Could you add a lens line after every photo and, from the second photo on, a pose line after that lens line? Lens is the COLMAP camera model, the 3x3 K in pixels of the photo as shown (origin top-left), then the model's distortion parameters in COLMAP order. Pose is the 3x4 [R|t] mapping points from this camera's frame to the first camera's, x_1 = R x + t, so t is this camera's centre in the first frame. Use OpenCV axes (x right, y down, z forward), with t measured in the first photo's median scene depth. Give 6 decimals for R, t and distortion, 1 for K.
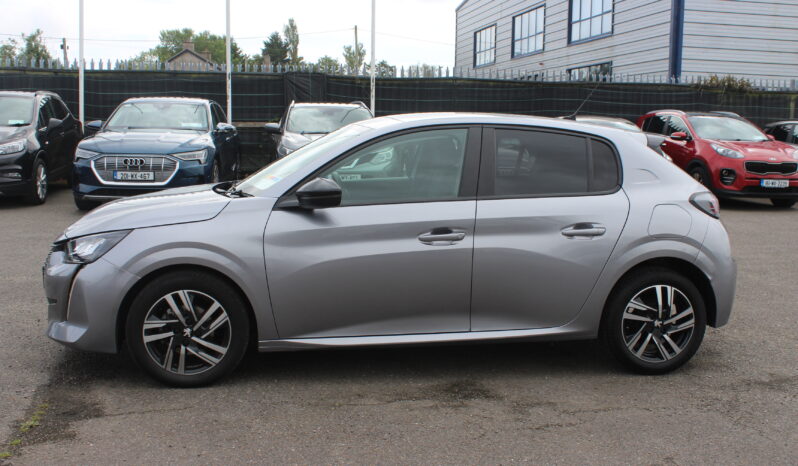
lens RADIAL K [[863.4, 0, 413.9], [0, 863.4, 235.2], [0, 0, 1]] dist [-0.117059, 0.136633]
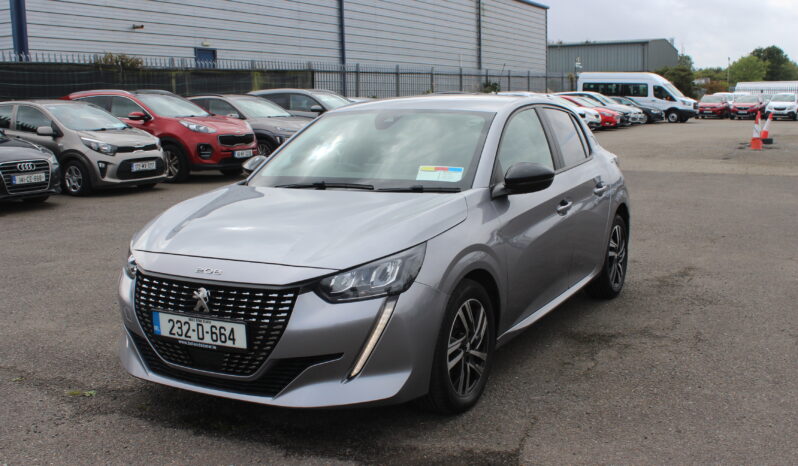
lens RADIAL K [[863.4, 0, 413.9], [0, 863.4, 235.2], [0, 0, 1]] dist [-0.117059, 0.136633]
pose [[0.617226, -0.150818, 0.772196, -0.912015], [0.130413, 0.987491, 0.088626, -0.082497], [-0.775902, 0.046002, 0.629173, 0.444626]]
